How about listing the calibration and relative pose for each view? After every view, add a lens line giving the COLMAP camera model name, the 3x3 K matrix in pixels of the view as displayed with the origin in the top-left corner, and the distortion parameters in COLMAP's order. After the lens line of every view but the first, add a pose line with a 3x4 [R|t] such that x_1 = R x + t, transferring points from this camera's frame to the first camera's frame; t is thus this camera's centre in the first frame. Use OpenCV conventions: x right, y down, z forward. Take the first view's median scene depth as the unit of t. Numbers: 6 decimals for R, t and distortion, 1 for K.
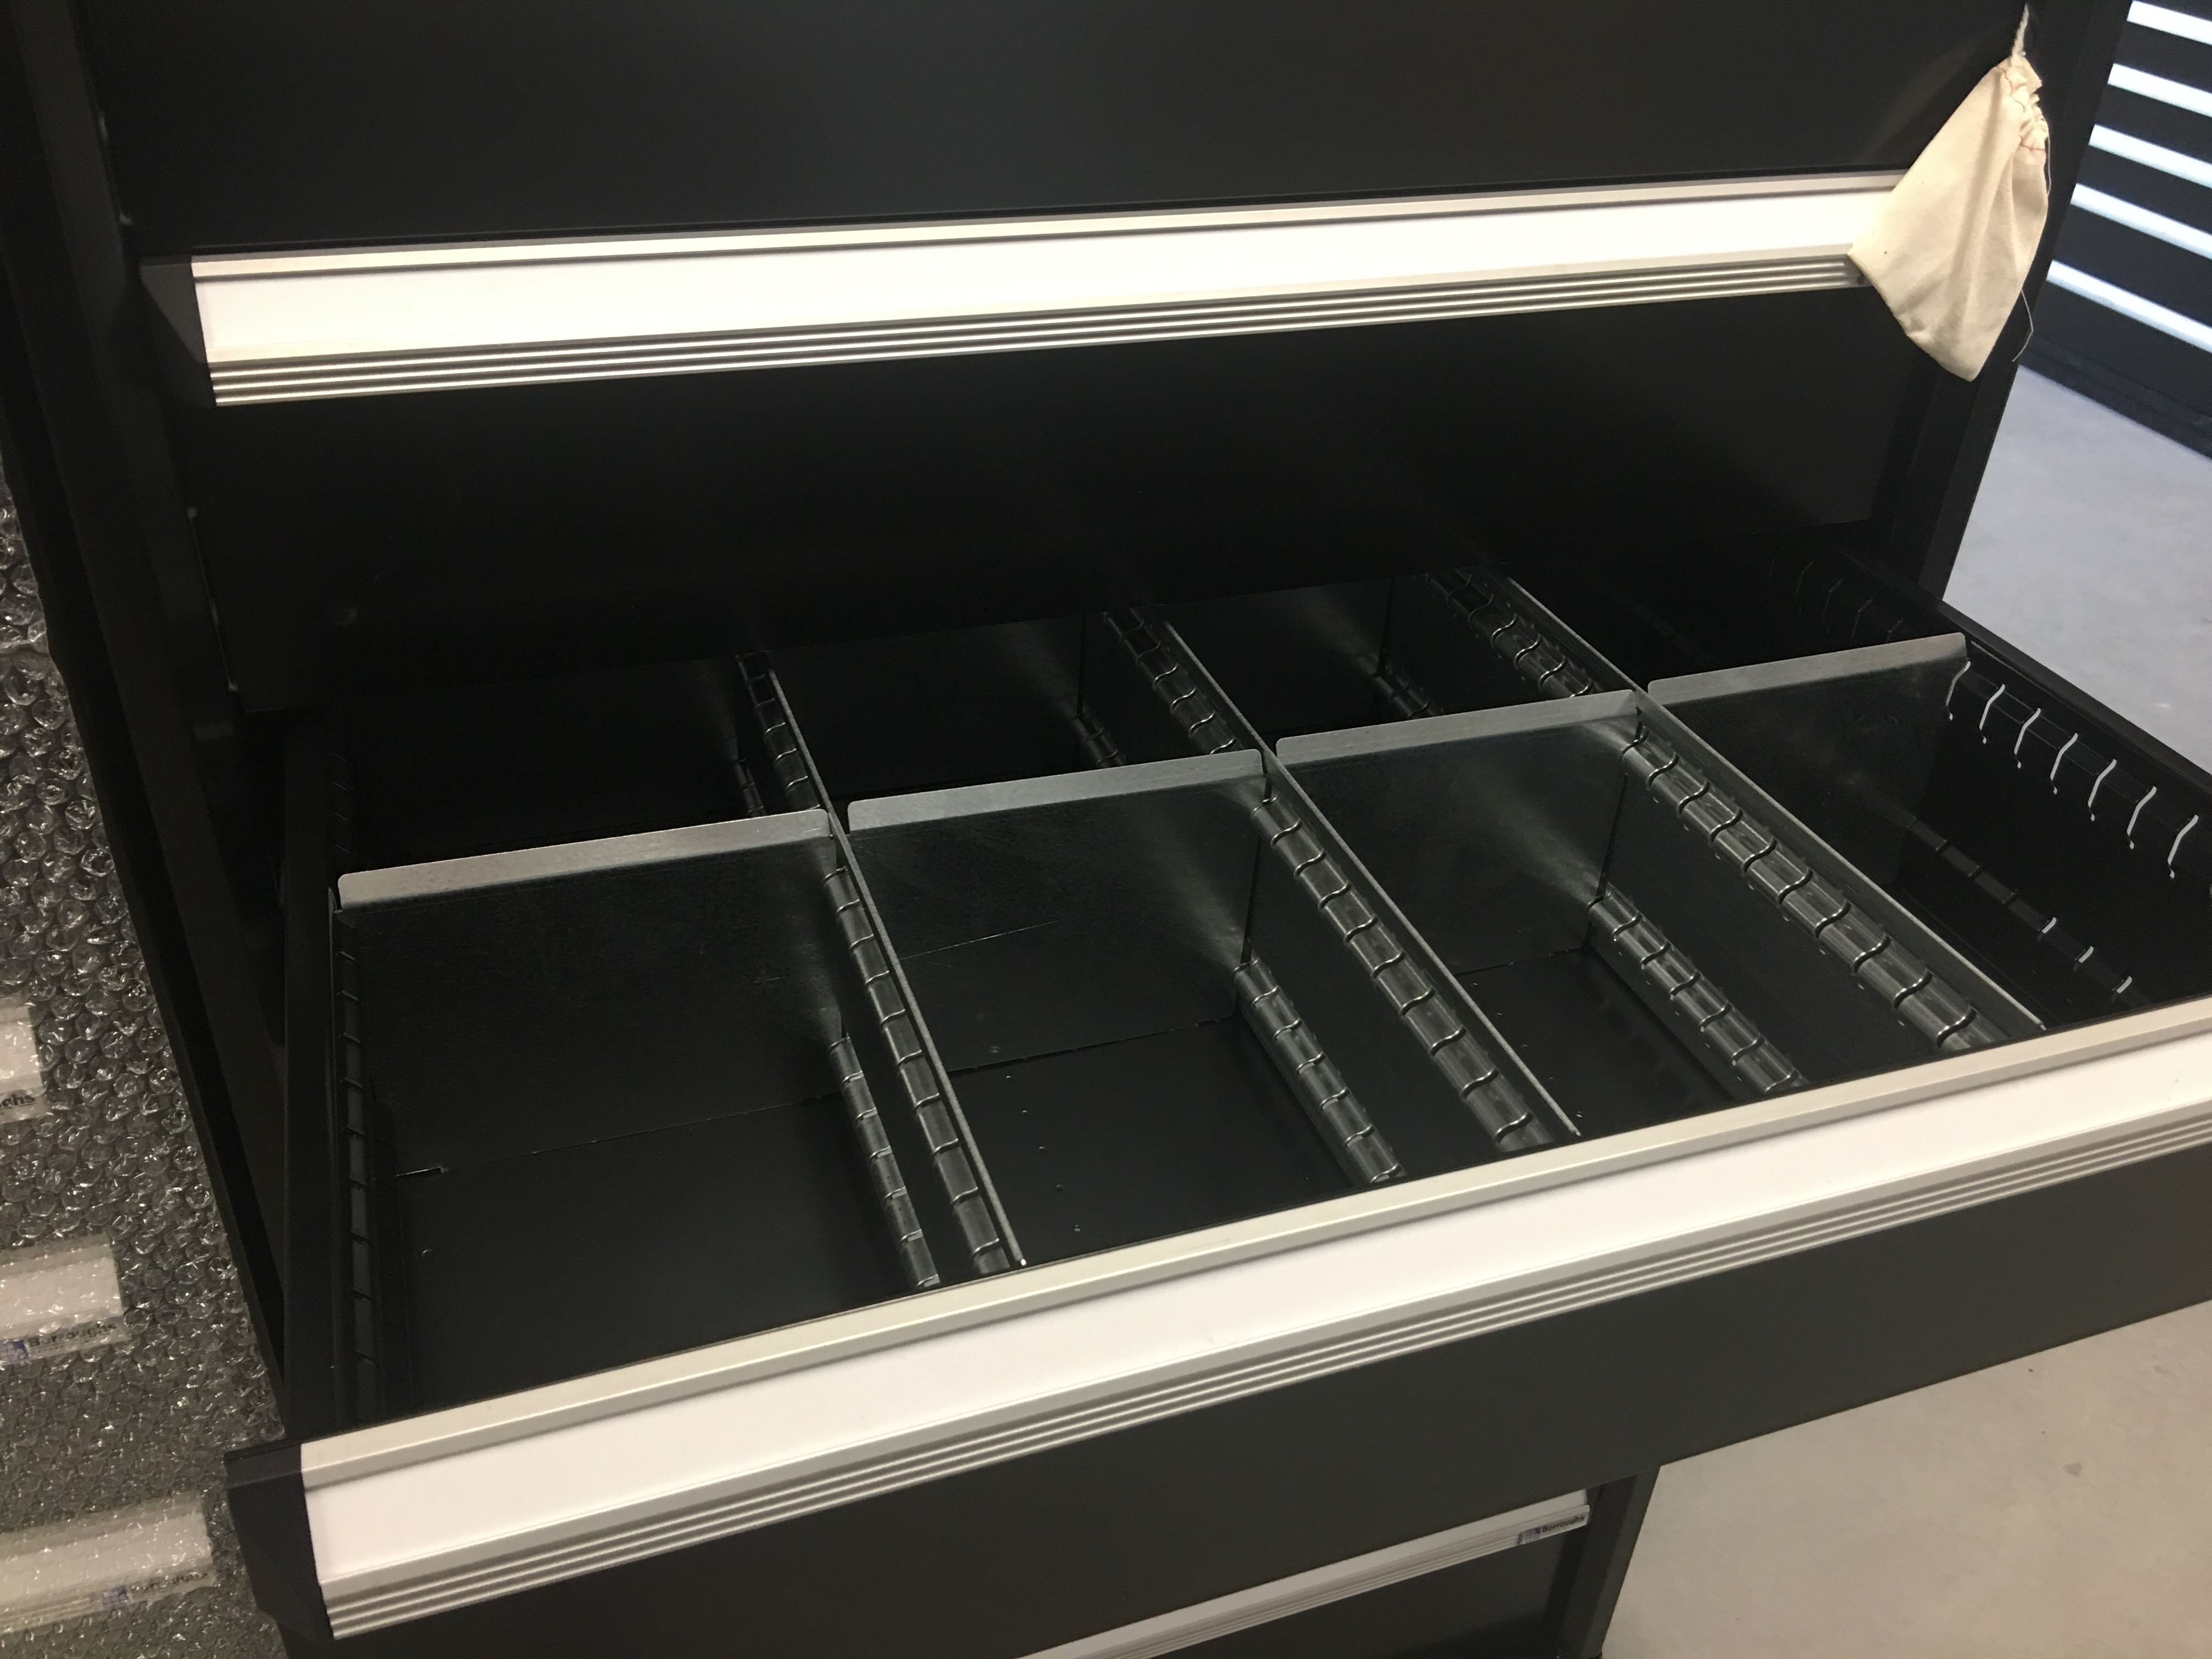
lens RADIAL K [[1824.8, 0, 1111.0], [0, 1824.8, 809.6], [0, 0, 1]] dist [0.078750, -0.141135]
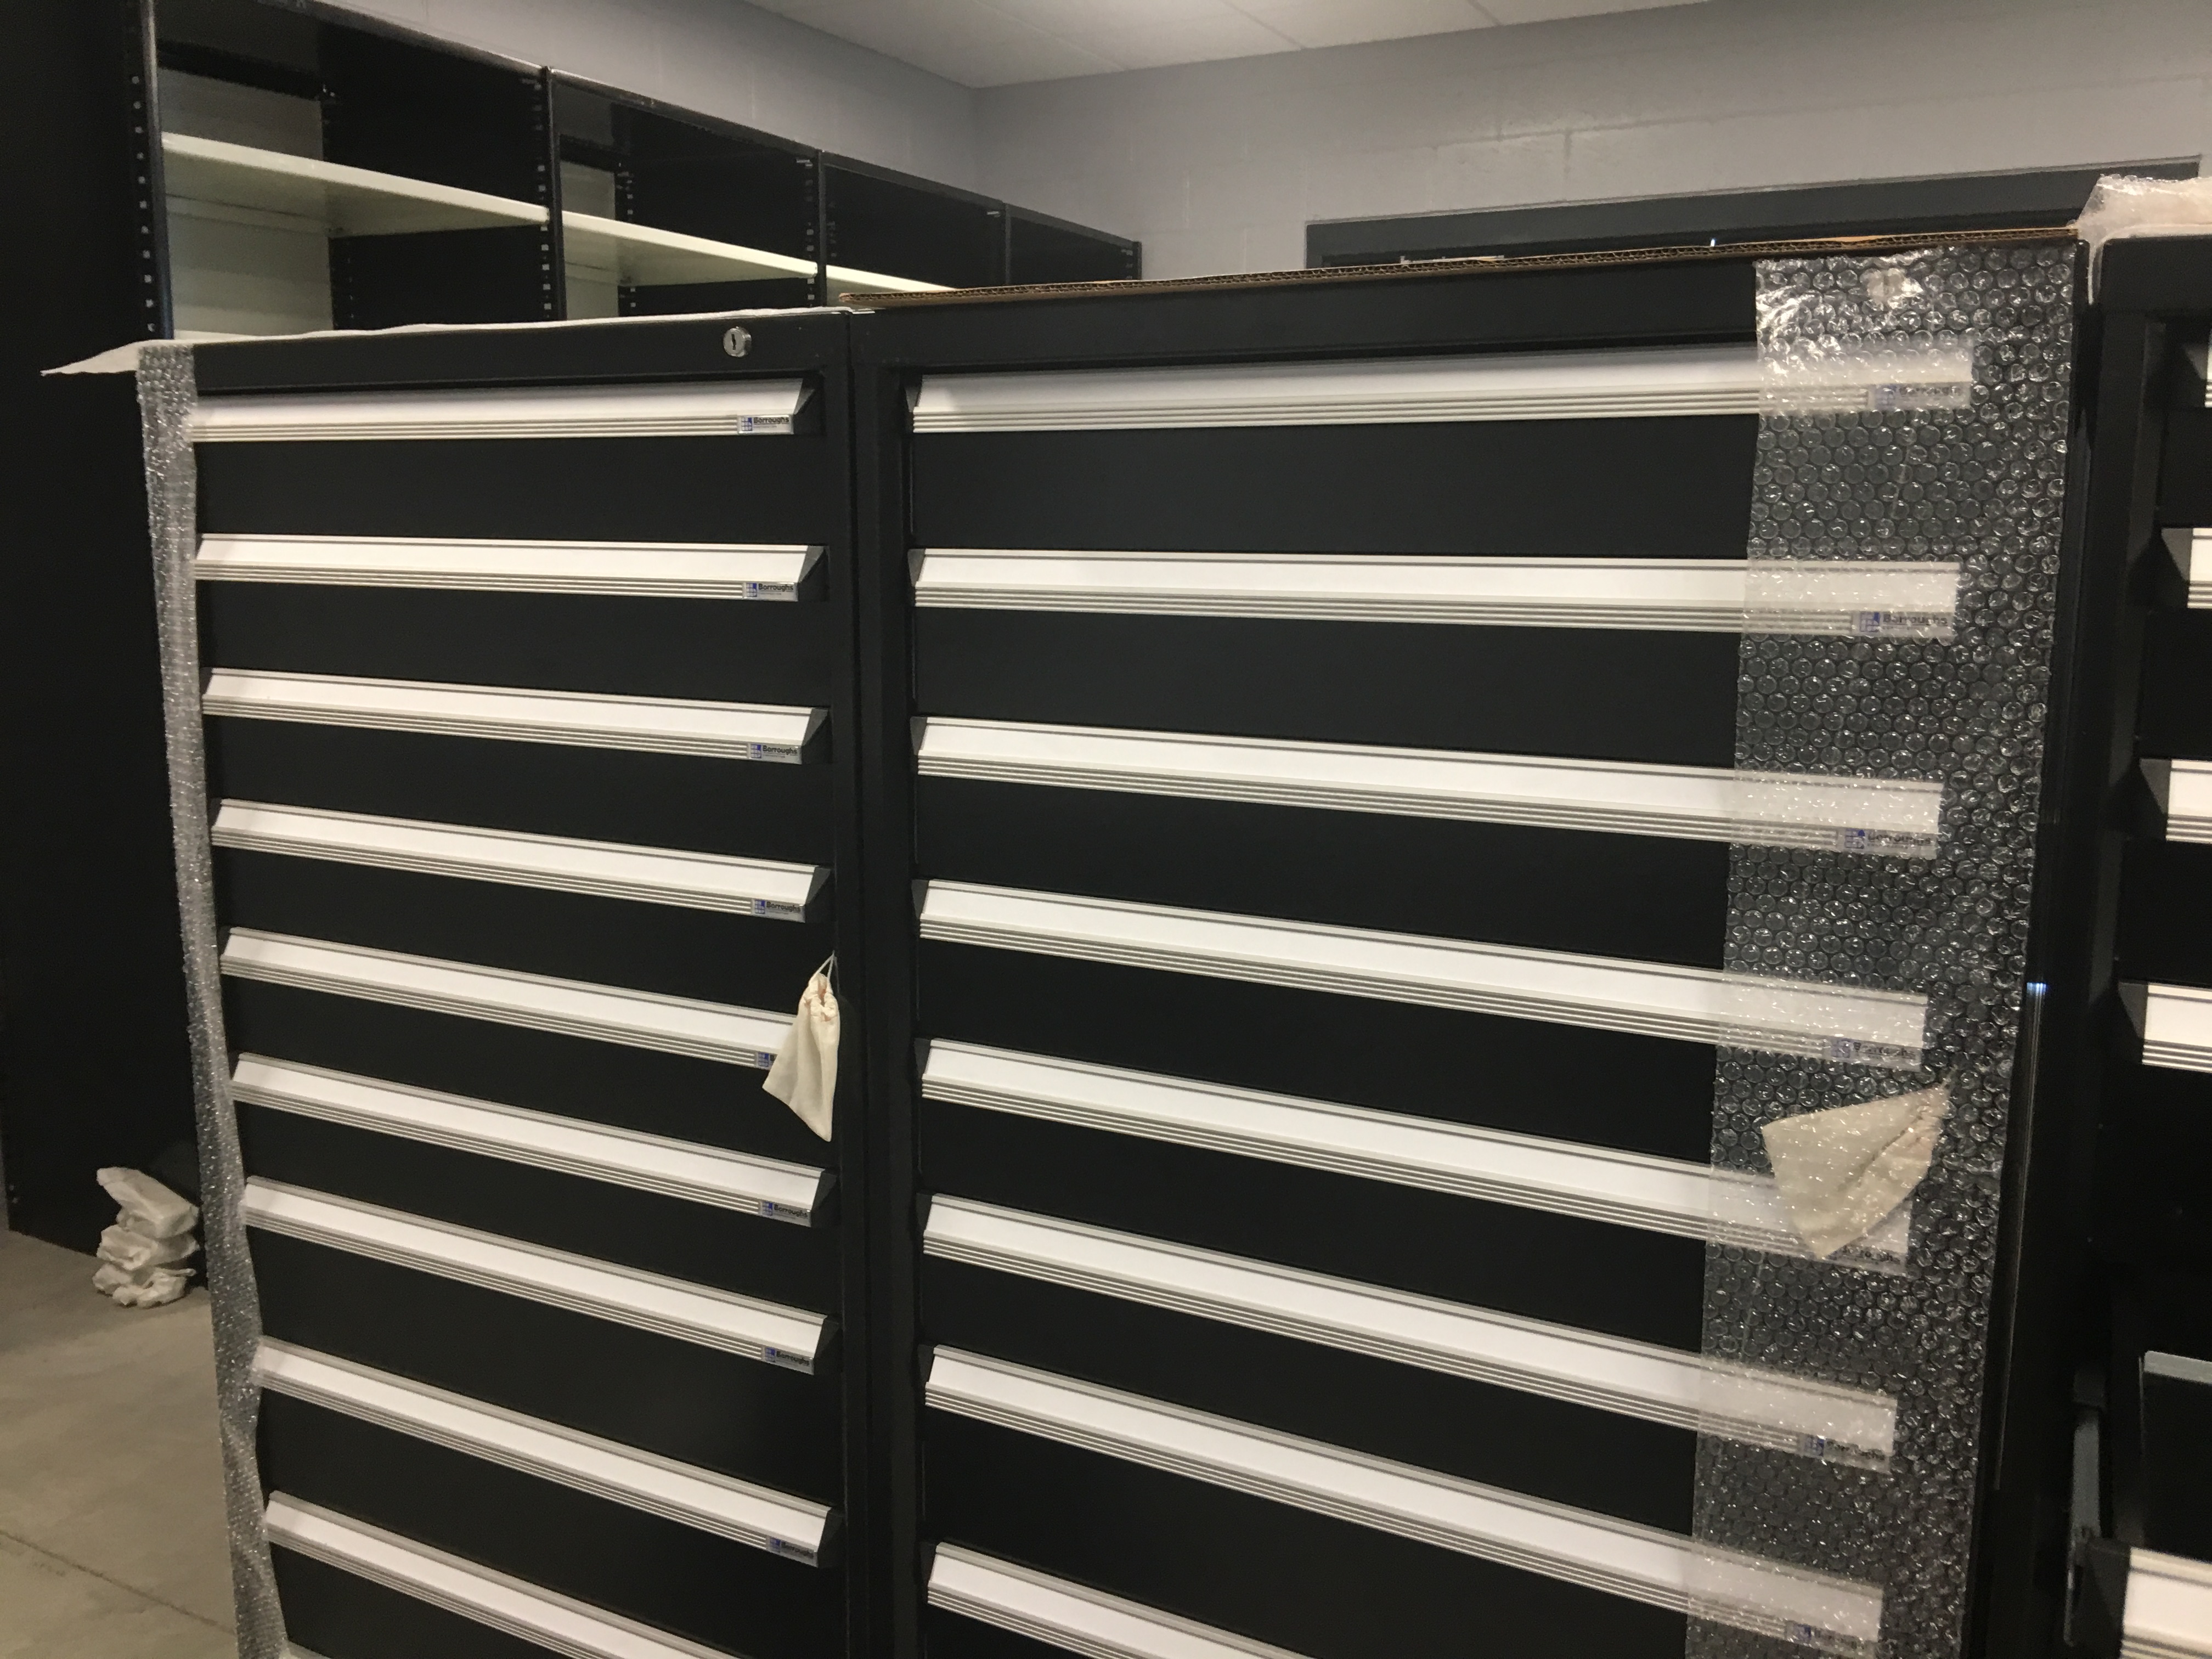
lens RADIAL K [[1880.9, 0, 1081.8], [0, 1880.9, 821.7], [0, 0, 1]] dist [0.064969, -0.124081]
pose [[0.669540, 0.070626, -0.739410, 0.130254], [-0.390829, 0.880022, -0.269841, 0.402180], [0.631640, 0.469652, 0.616813, -0.739375]]
